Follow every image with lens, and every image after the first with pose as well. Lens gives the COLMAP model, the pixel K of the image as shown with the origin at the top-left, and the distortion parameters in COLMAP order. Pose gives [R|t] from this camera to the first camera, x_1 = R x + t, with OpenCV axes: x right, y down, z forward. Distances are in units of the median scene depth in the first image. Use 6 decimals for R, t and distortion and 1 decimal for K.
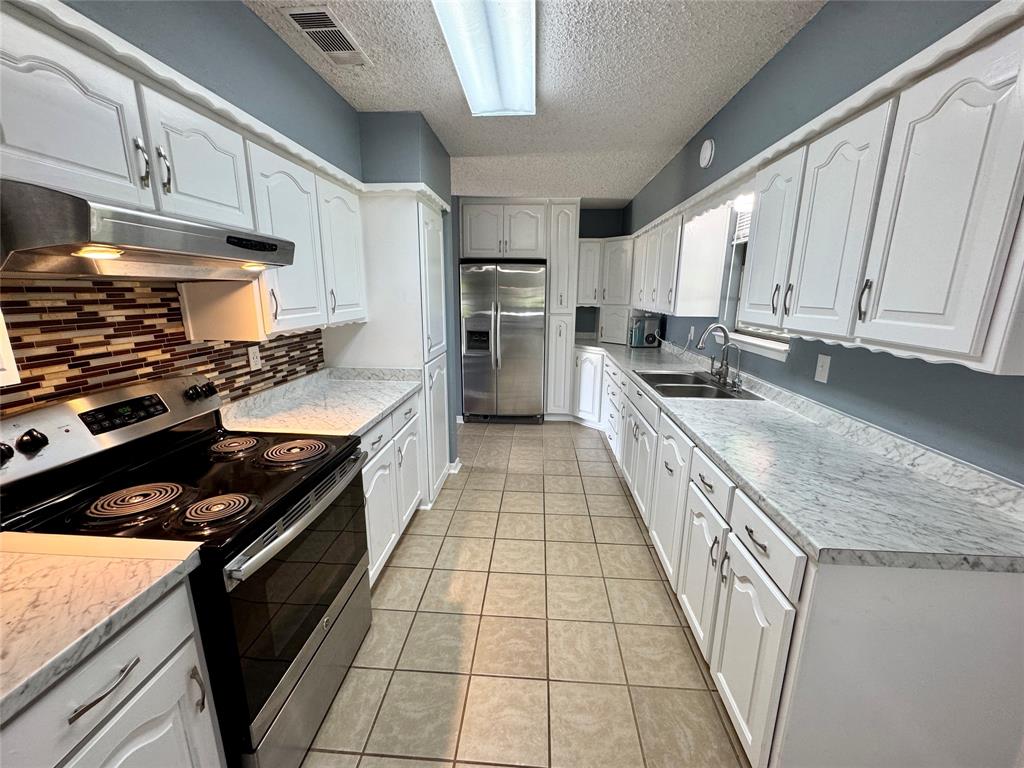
lens RADIAL K [[410.4, 0, 512.2], [0, 410.4, 381.8], [0, 0, 1]] dist [0.000501, 0.000211]
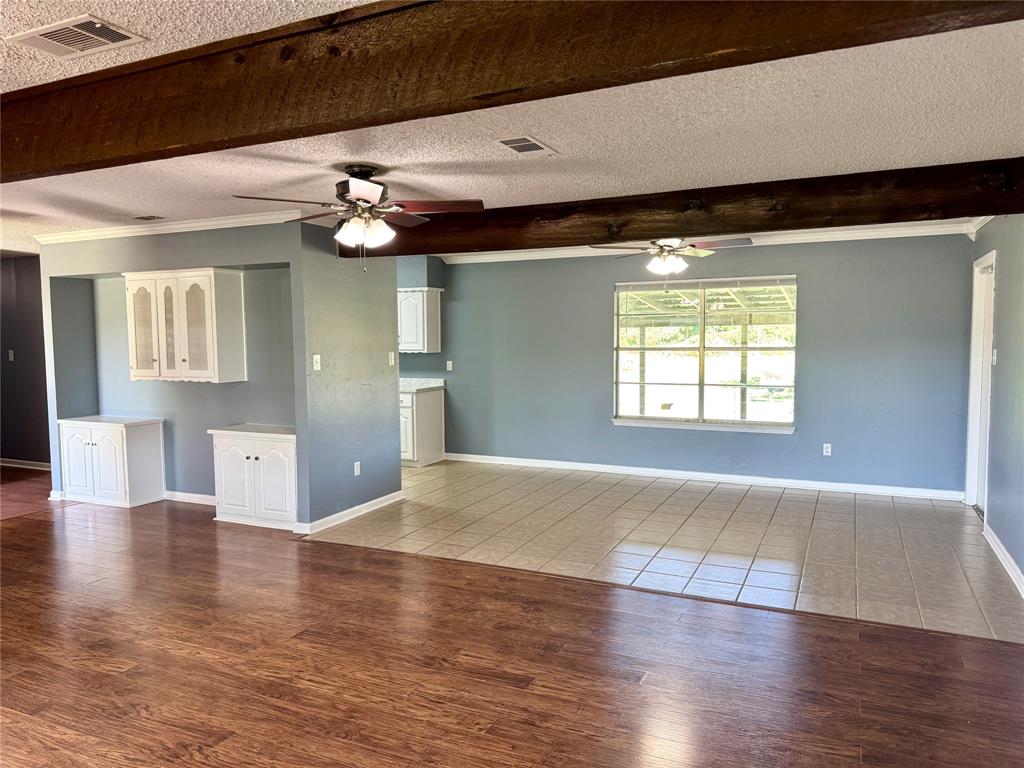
lens RADIAL K [[721.5, 0, 505.5], [0, 721.5, 382.6], [0, 0, 1]] dist [0.102770, -0.146879]
pose [[0.370750, -0.077955, 0.925455, -3.900906], [0.214114, 0.976802, -0.003497, 0.332851], [-0.903714, 0.199450, 0.378840, -1.857902]]
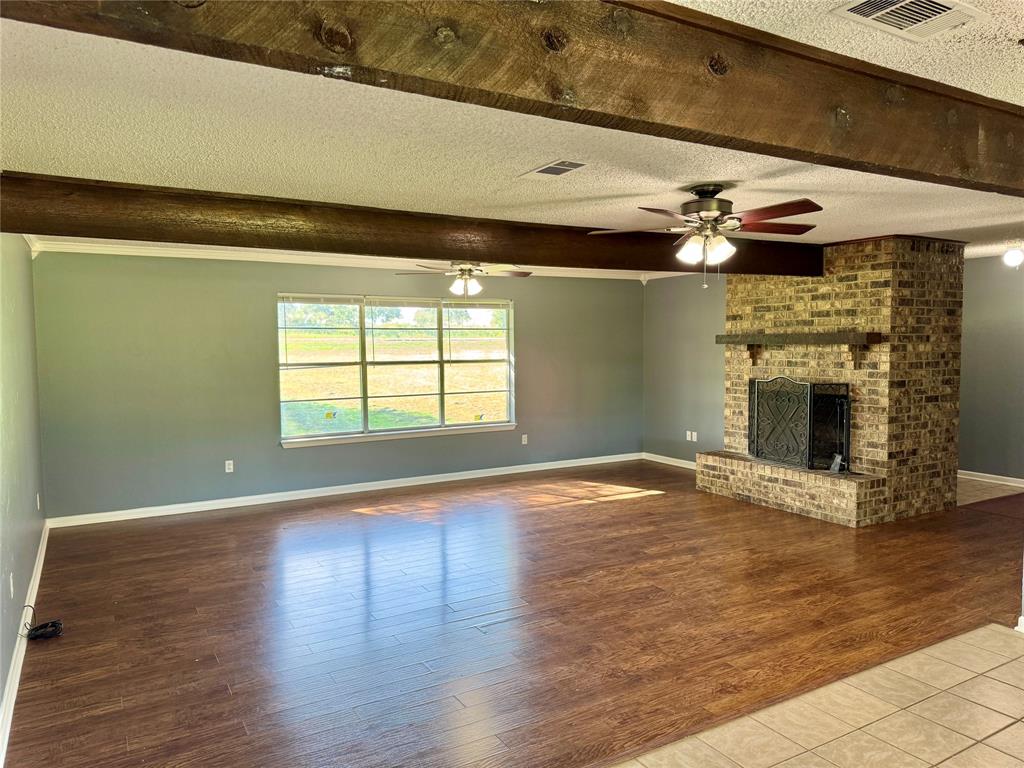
lens RADIAL K [[721.5, 0, 505.5], [0, 721.5, 382.6], [0, 0, 1]] dist [0.102770, -0.146879]
pose [[0.553781, 0.034935, -0.831929, -0.134600], [-0.163826, 0.984162, -0.067725, 0.454712], [0.816387, 0.173796, 0.550733, -2.435457]]
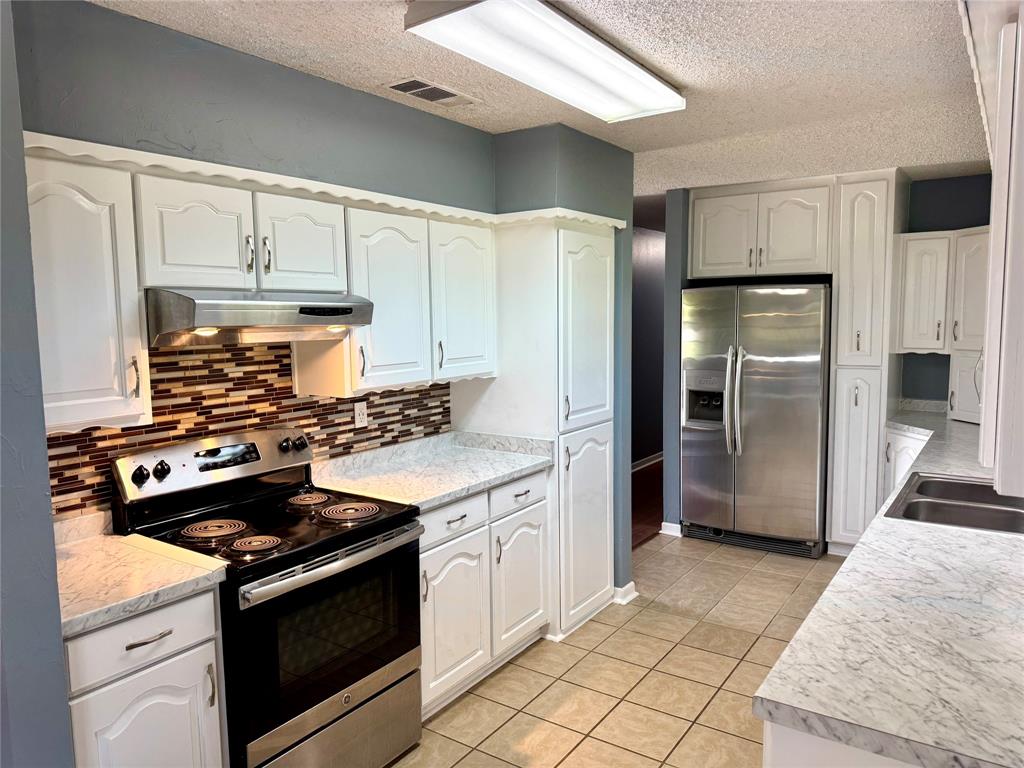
lens RADIAL K [[721.5, 0, 505.5], [0, 721.5, 382.6], [0, 0, 1]] dist [0.102770, -0.146879]
pose [[0.857260, 0.030792, -0.513962, 0.587797], [-0.092240, 0.991246, -0.094466, -0.006010], [0.506554, 0.128390, 0.852595, -0.286672]]
